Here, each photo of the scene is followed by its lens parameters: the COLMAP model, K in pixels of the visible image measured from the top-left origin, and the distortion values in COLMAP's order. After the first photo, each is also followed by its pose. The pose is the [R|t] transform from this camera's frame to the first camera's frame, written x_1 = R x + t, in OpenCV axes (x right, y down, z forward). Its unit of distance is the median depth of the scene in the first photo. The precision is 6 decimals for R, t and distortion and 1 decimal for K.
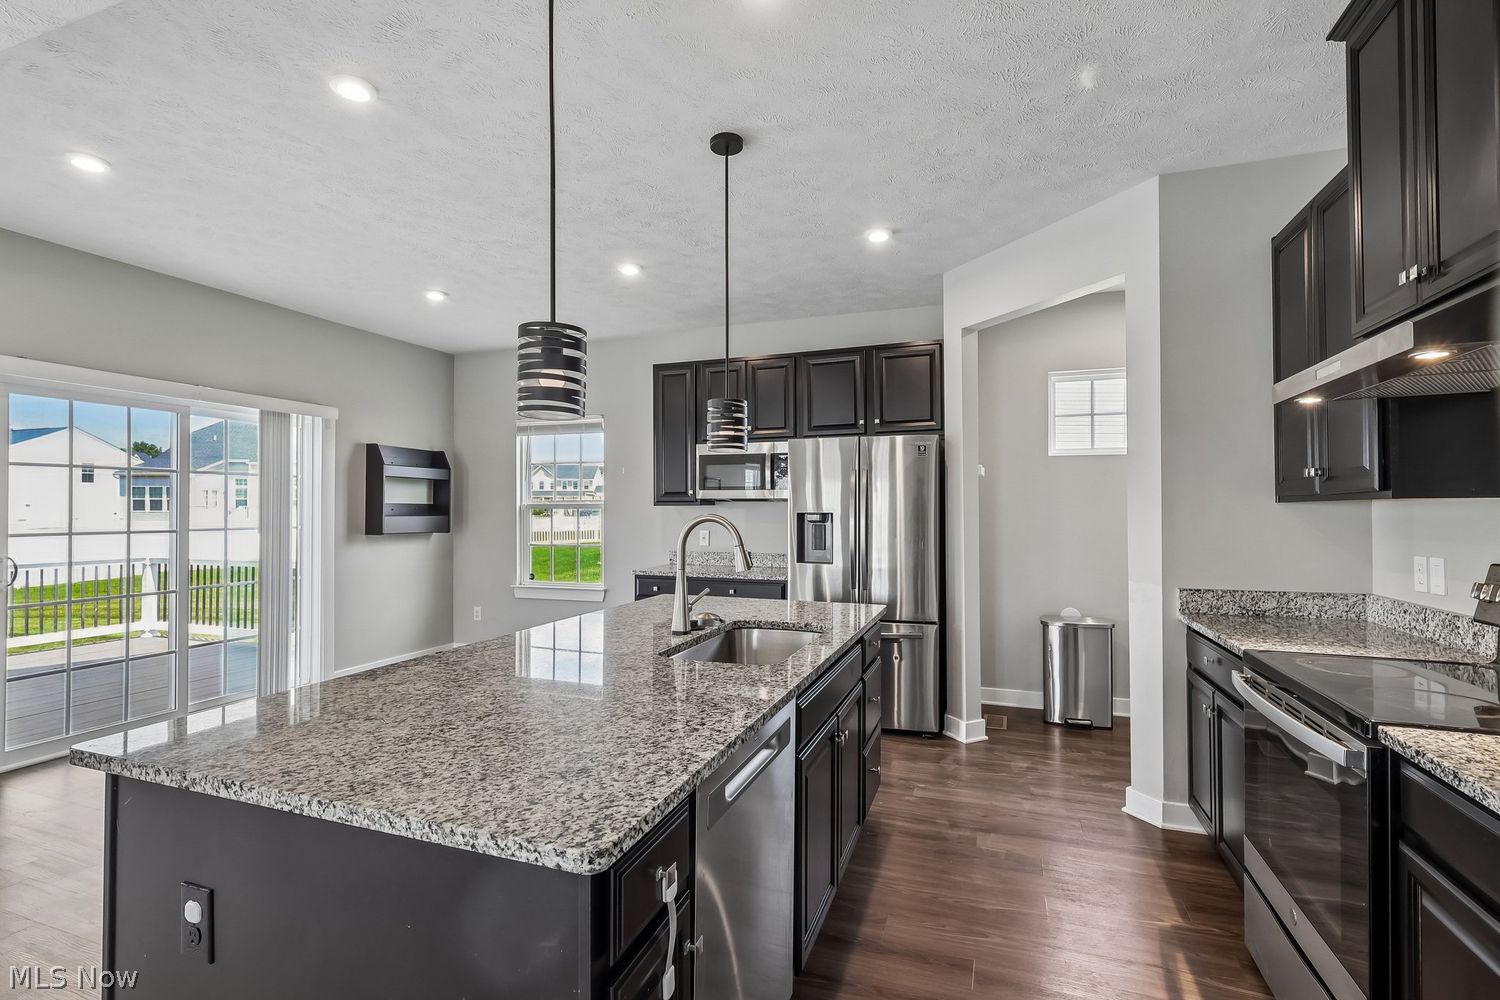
lens RADIAL K [[689.0, 0, 744.2], [0, 689.0, 503.8], [0, 0, 1]] dist [-0.001413, -0.000567]
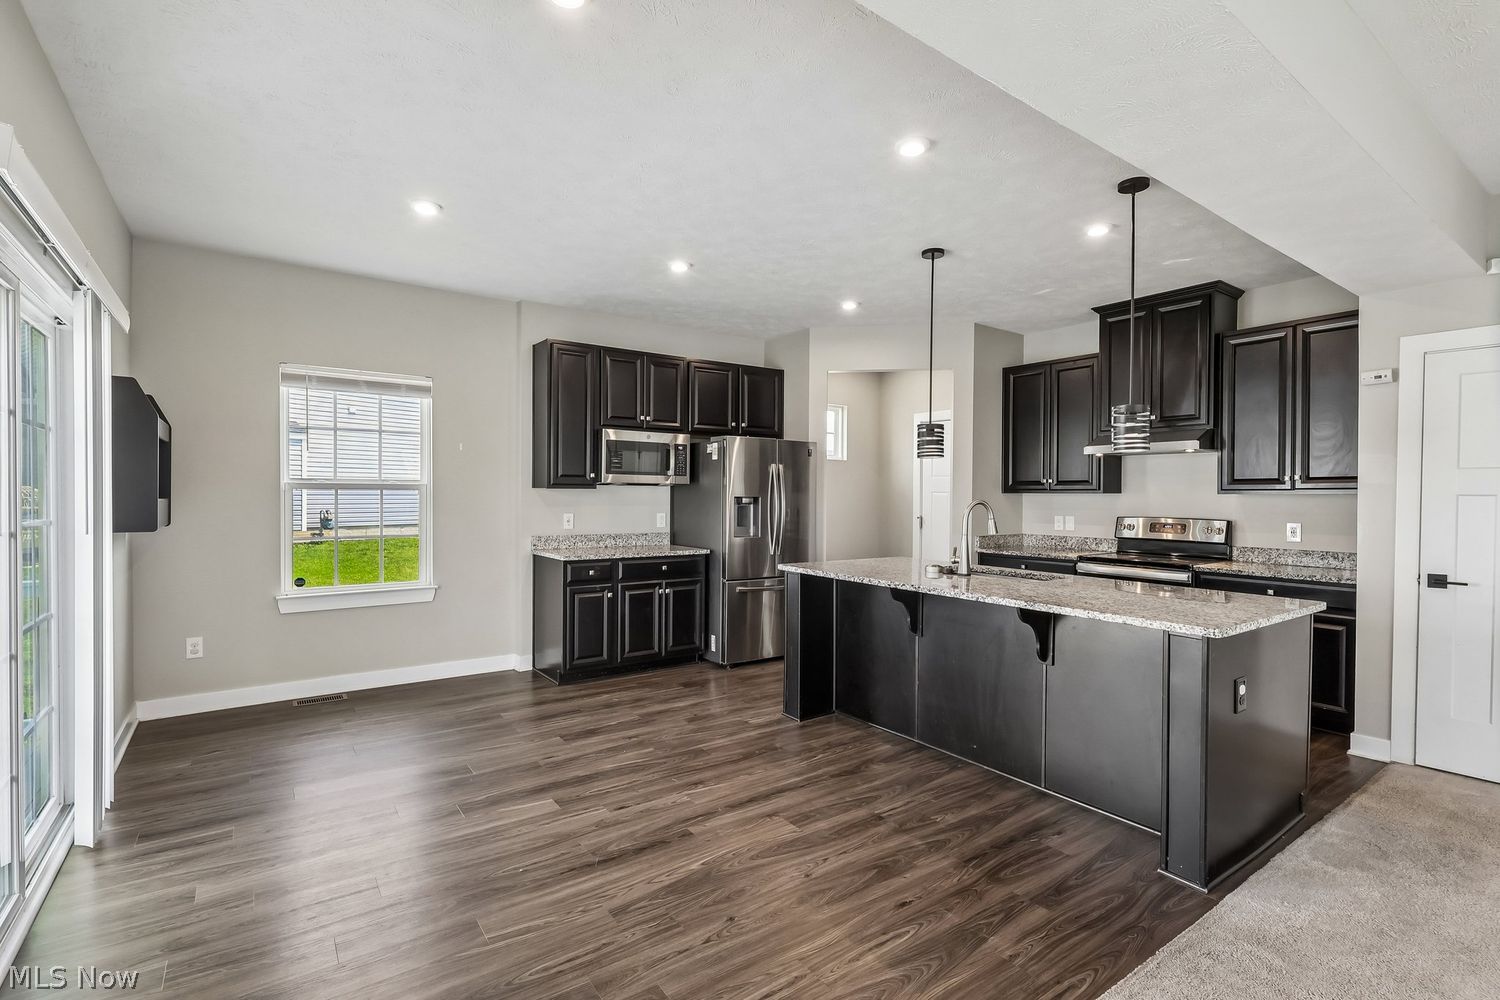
lens RADIAL K [[689.0, 0, 744.2], [0, 689.0, 503.8], [0, 0, 1]] dist [-0.001413, -0.000567]
pose [[0.550836, -0.002137, 0.834611, -0.803570], [-0.016642, 0.999770, 0.013544, 0.006986], [-0.834447, -0.021350, 0.550674, 0.261836]]
